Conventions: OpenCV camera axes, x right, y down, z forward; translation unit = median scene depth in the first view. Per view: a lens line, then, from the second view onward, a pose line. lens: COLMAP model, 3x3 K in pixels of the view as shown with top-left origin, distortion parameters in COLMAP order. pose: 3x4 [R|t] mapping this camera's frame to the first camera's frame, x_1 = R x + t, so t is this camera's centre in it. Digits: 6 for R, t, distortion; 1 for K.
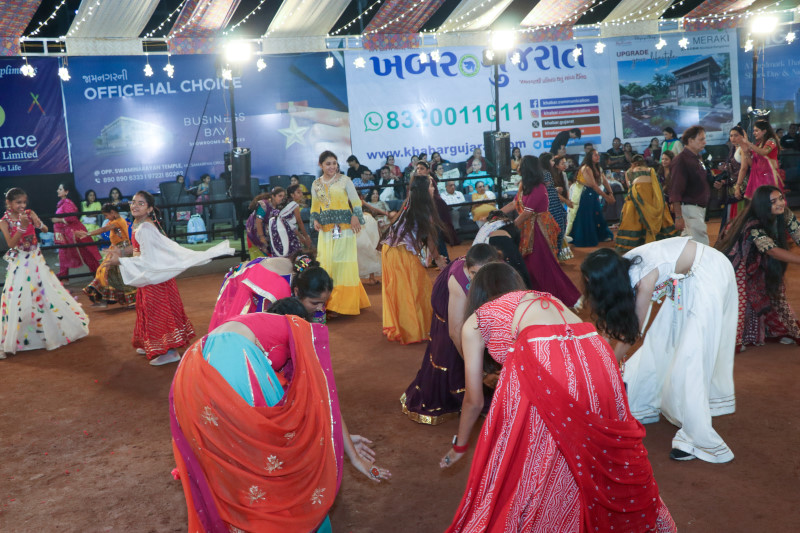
lens RADIAL K [[768.2, 0, 391.9], [0, 768.2, 261.5], [0, 0, 1]] dist [0.052578, 0.000000]
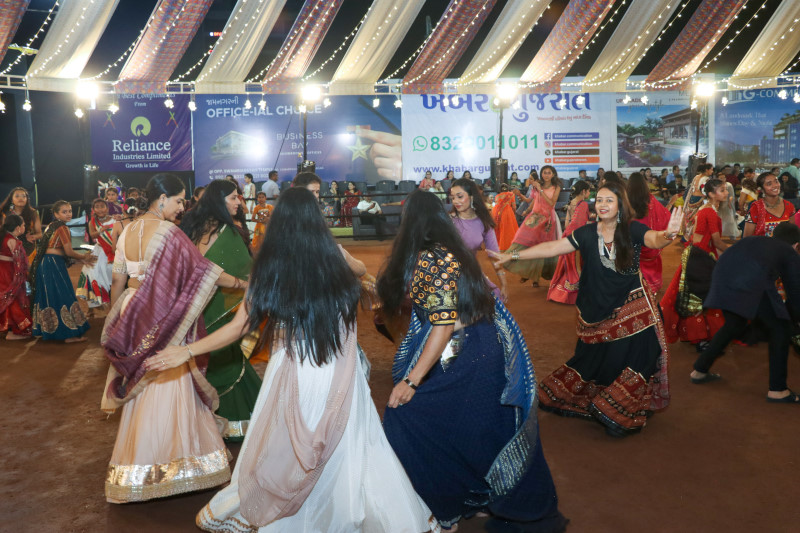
lens RADIAL K [[728.9, 0, 407.3], [0, 728.9, 263.3], [0, 0, 1]] dist [0.011233, 0.003676]
pose [[0.992267, 0.068989, -0.103184, 0.099063], [-0.069044, 0.997609, 0.003052, 0.016643], [0.103148, 0.004096, 0.994658, -0.225460]]
